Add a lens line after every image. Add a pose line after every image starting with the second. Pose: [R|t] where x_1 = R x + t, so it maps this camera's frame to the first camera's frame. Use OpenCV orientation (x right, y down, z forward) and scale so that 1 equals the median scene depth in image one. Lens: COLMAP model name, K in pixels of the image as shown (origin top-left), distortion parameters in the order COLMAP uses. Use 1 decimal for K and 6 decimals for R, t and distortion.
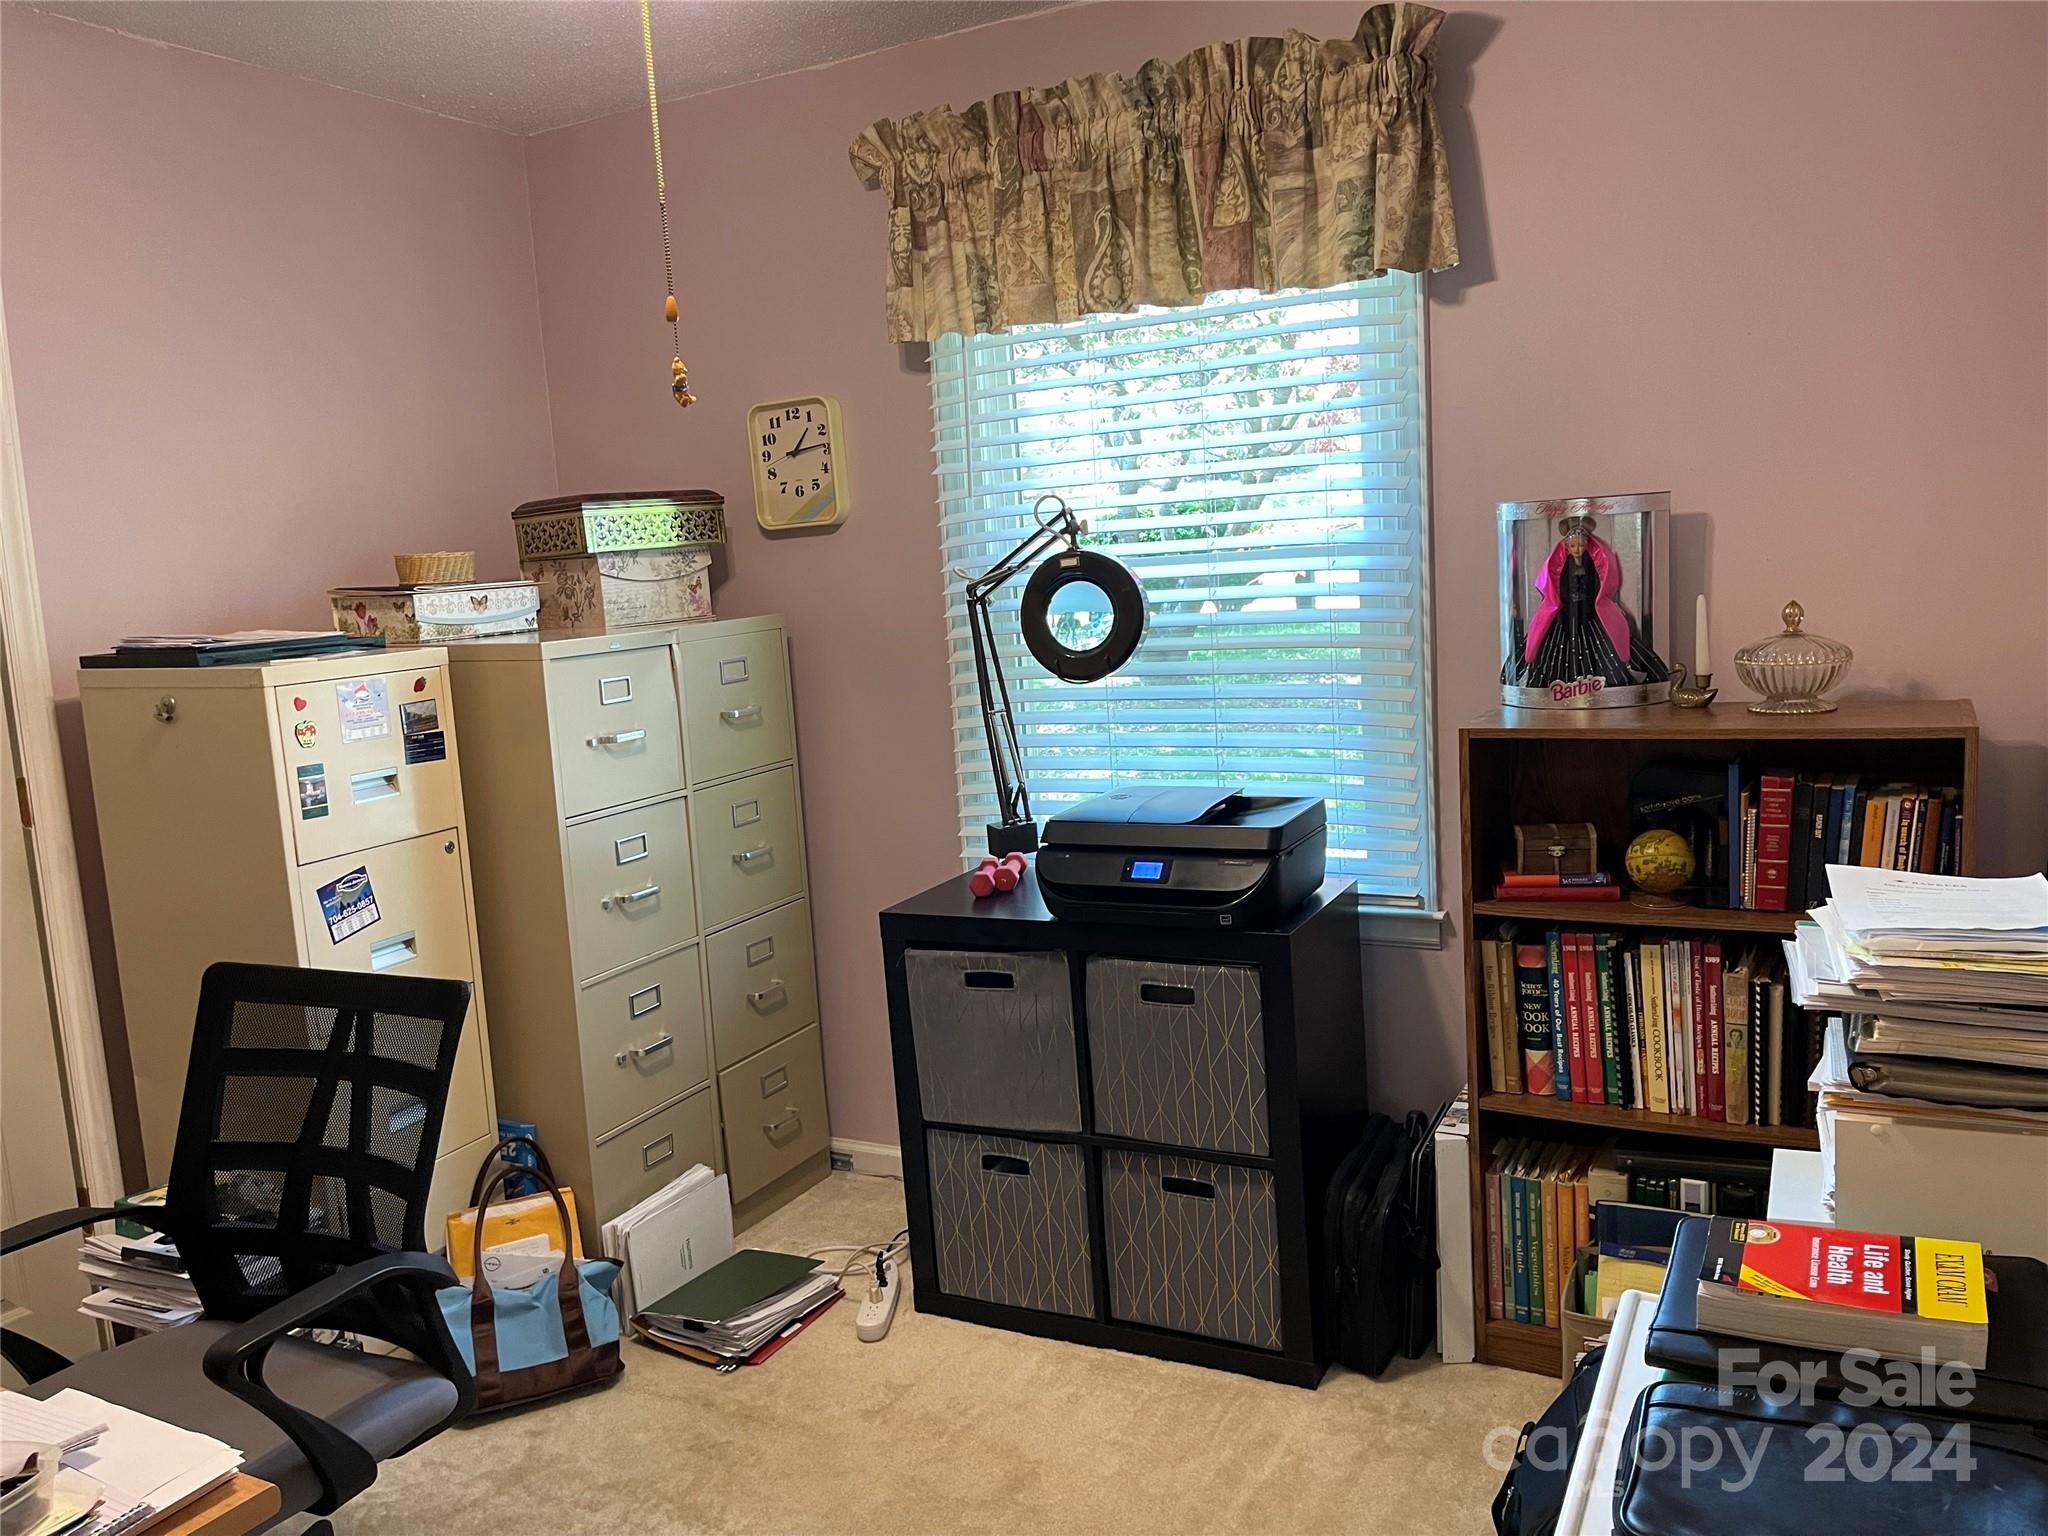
lens RADIAL K [[1554.9, 0, 1025.2], [0, 1554.9, 760.2], [0, 0, 1]] dist [0.050425, -0.058316]
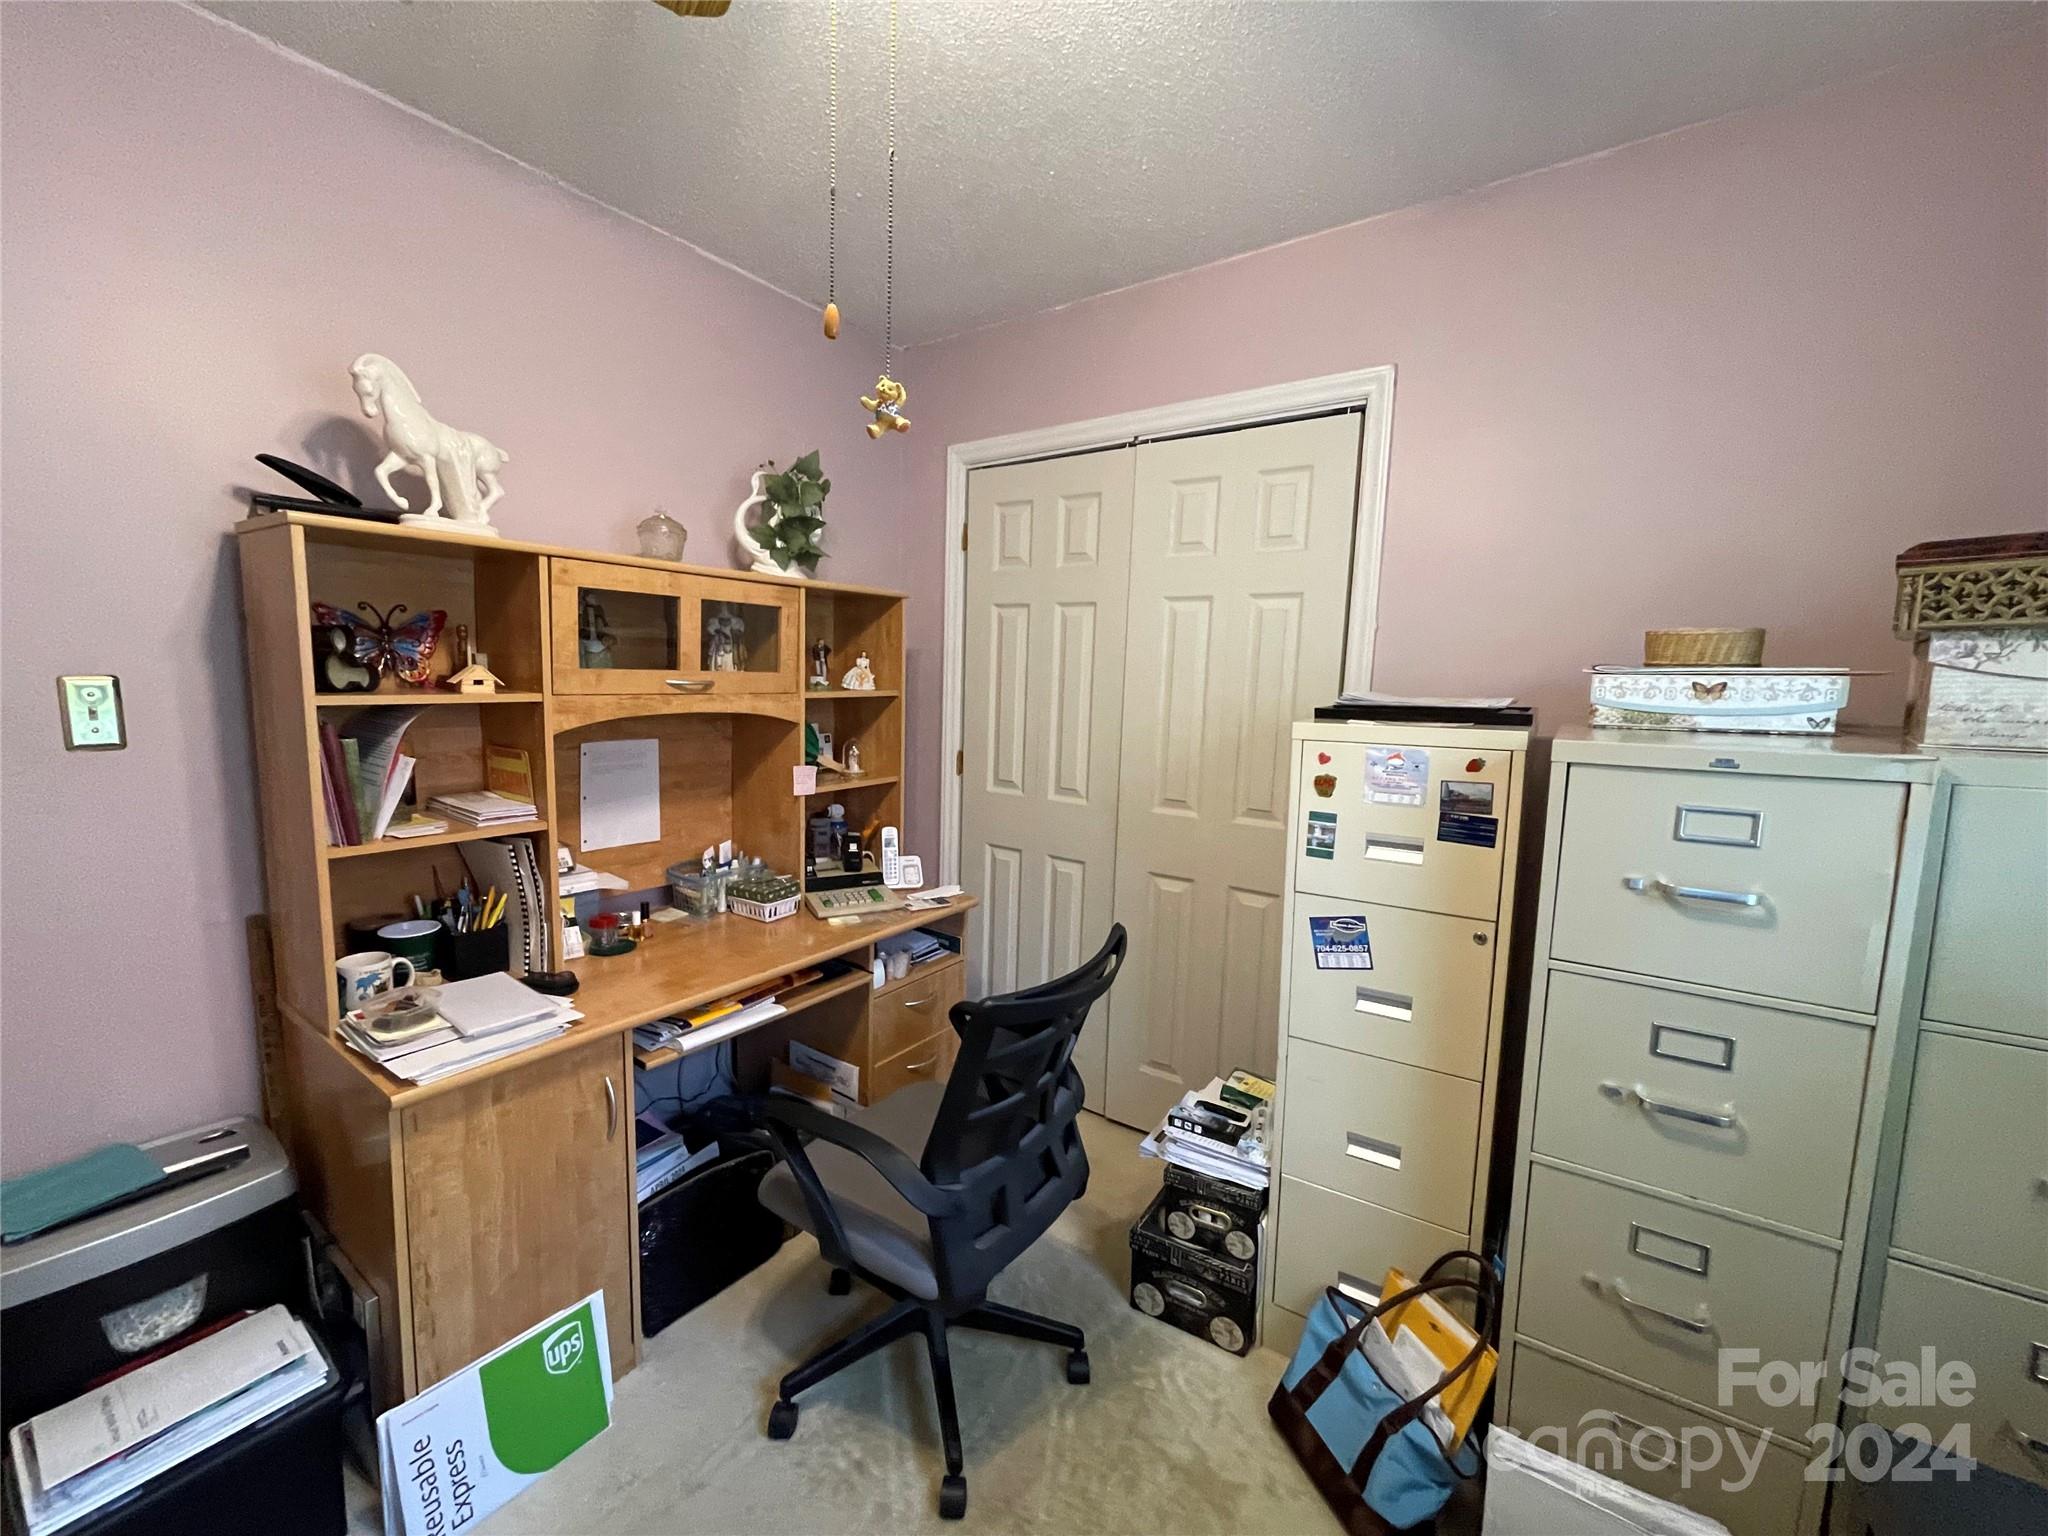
lens RADIAL K [[829.3, 0, 1021.8], [0, 829.3, 780.0], [0, 0, 1]] dist [-0.000984, -0.000110]
pose [[-0.134019, 0.184269, -0.973696, 0.148600], [-0.140359, 0.969125, 0.202723, -0.104560], [0.980988, 0.163835, -0.104017, 0.788554]]
